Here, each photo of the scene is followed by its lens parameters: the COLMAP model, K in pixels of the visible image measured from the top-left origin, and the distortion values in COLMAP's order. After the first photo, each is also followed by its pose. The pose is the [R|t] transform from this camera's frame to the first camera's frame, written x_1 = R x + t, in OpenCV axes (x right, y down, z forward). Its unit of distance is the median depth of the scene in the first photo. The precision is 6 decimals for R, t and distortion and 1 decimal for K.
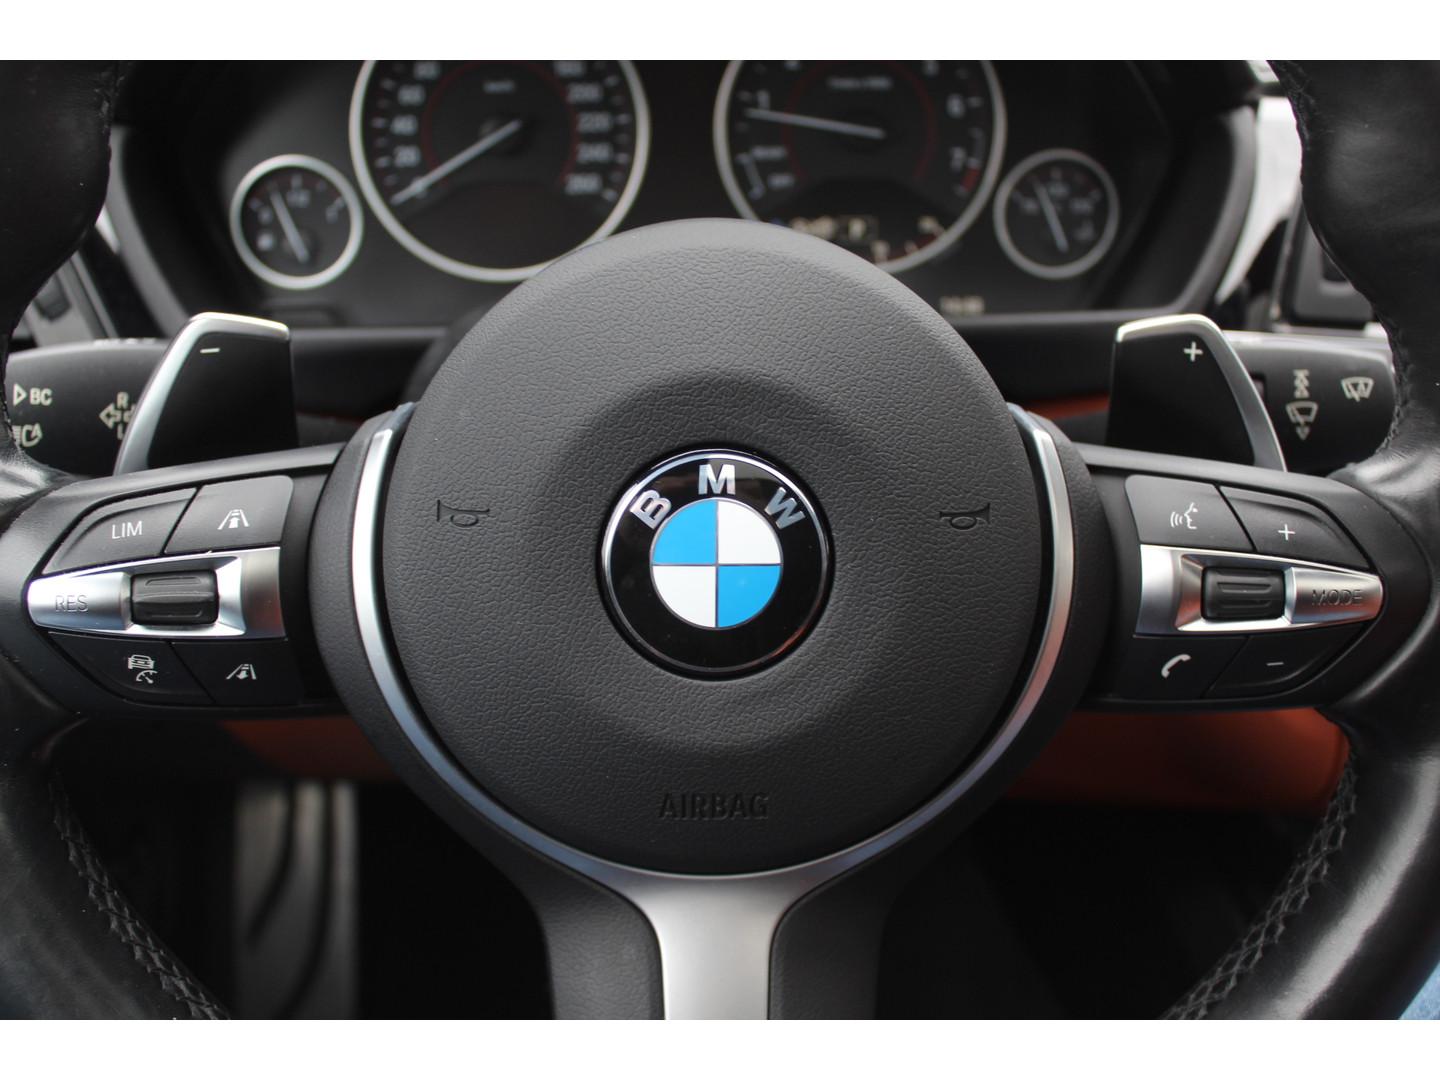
lens RADIAL K [[1461.4, 0, 722.5], [0, 1461.4, 537.8], [0, 0, 1]] dist [-0.069340, 0.000000]
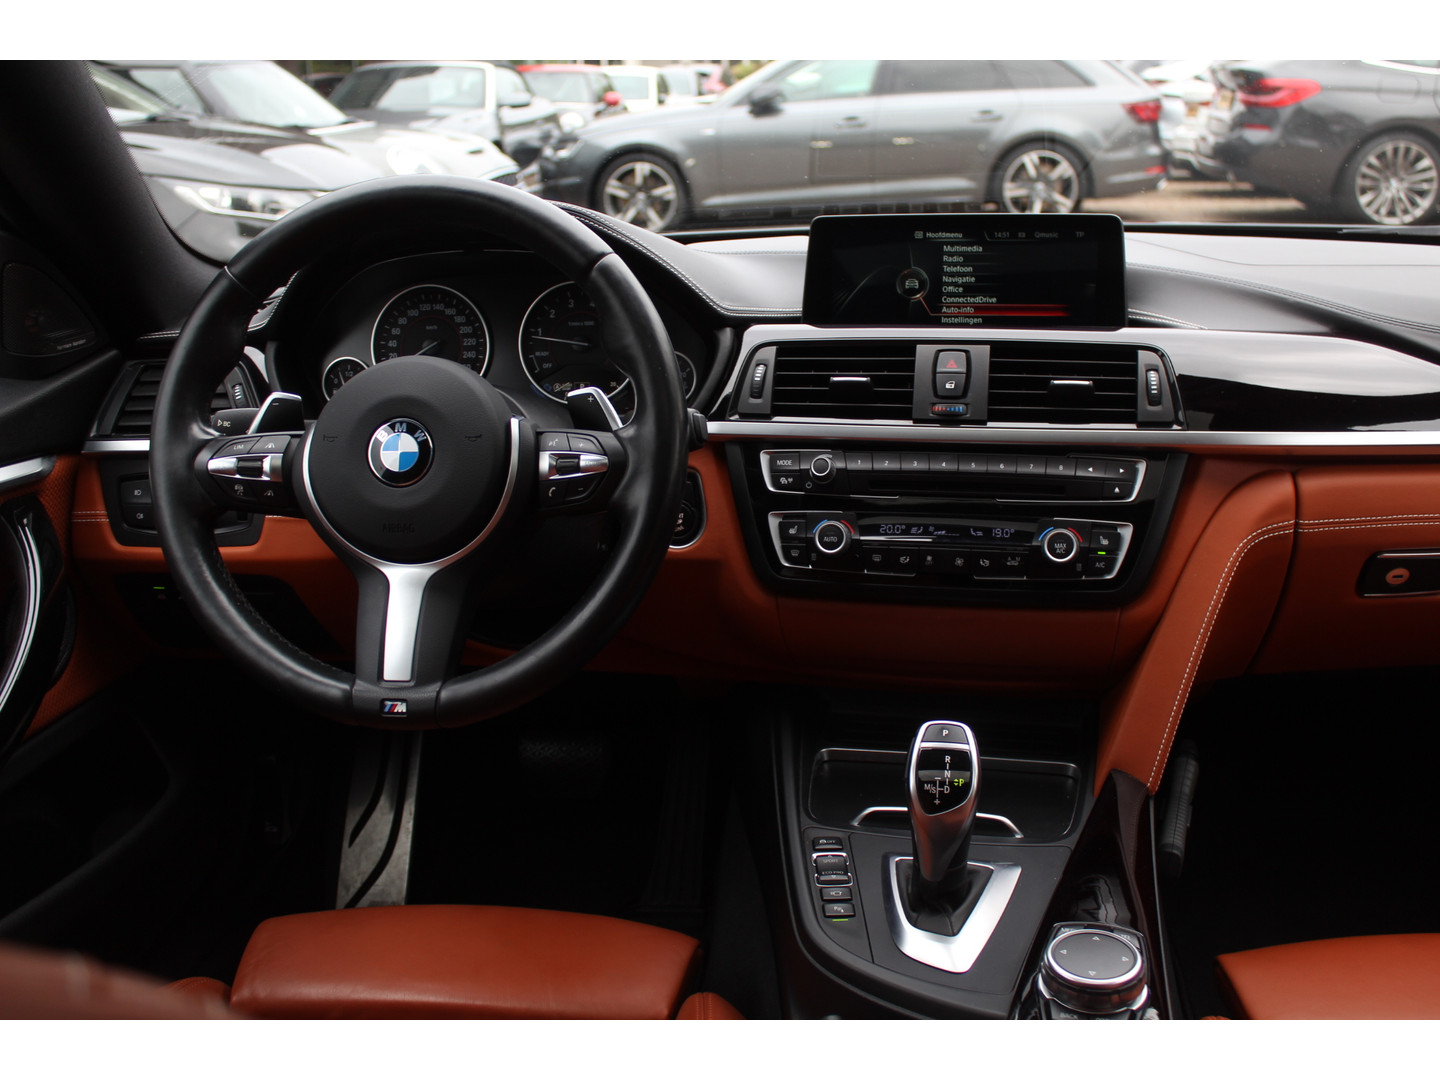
lens RADIAL K [[1461.4, 0, 716.1], [0, 1461.4, 545.7], [0, 0, 1]] dist [-0.069340, 0.000000]
pose [[0.982075, -0.000625, -0.188488, 1.263556], [-0.034913, 0.982087, -0.185166, 0.776764], [0.185228, 0.188428, 0.964461, -1.921517]]
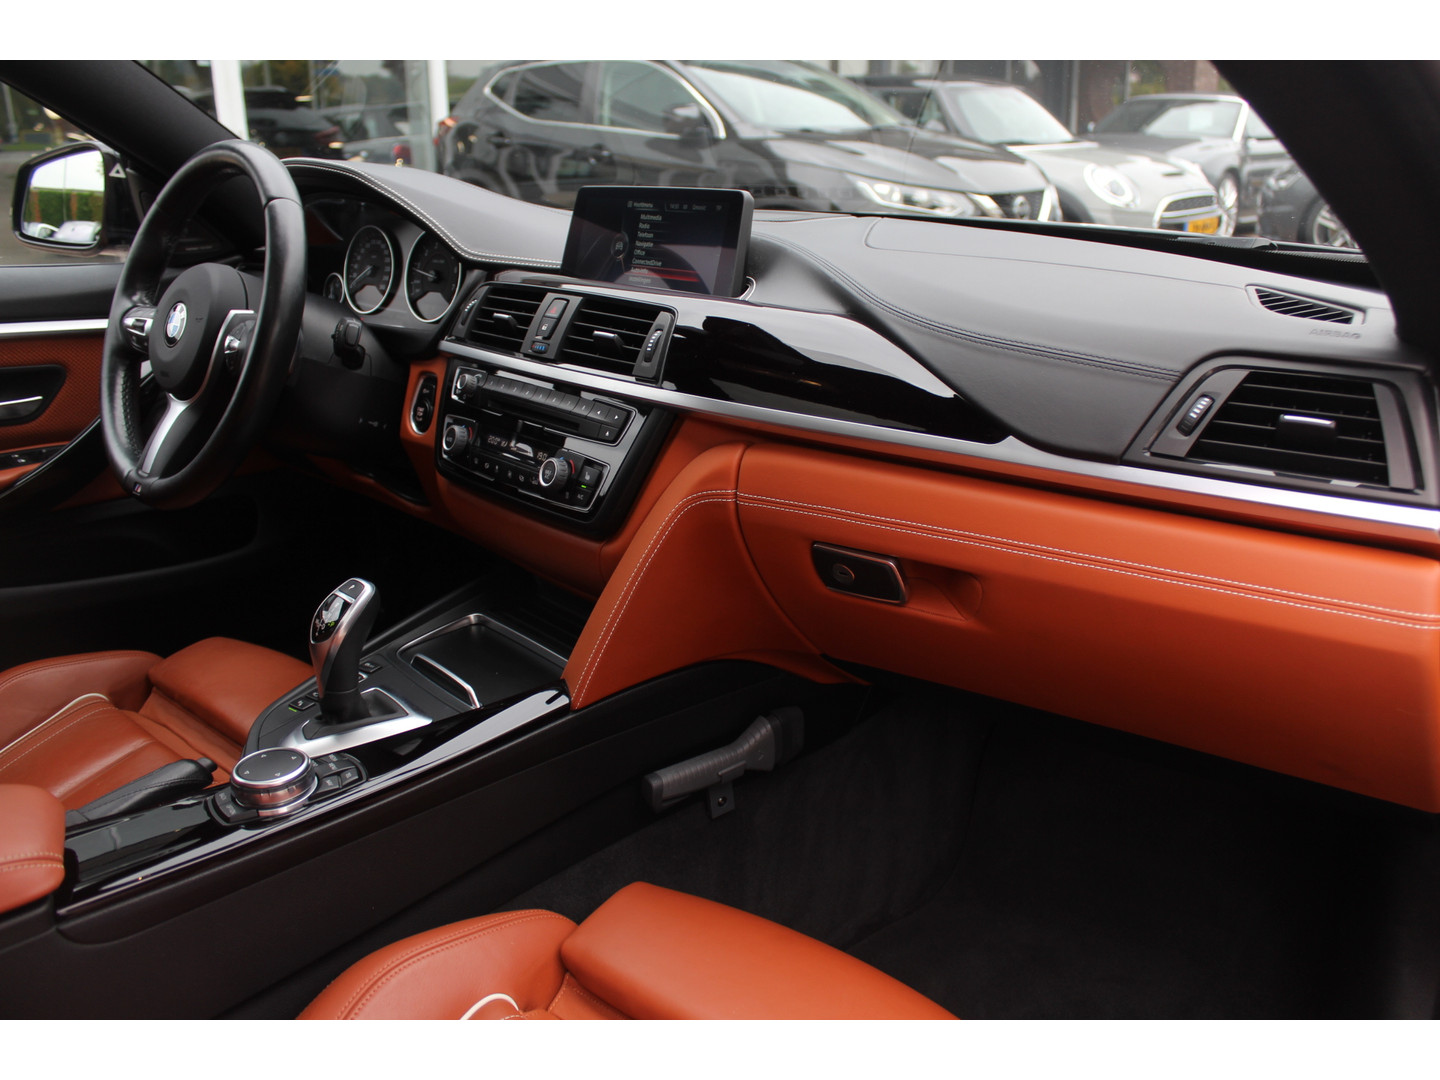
lens RADIAL K [[1274.1, 0, 720.8], [0, 1274.1, 534.3], [0, 0, 1]] dist [-0.114615, 0.001828]
pose [[0.662929, 0.188464, -0.724573, 4.256067], [-0.326659, 0.943631, -0.053426, 0.295143], [0.673661, 0.272106, 0.687124, -0.429179]]
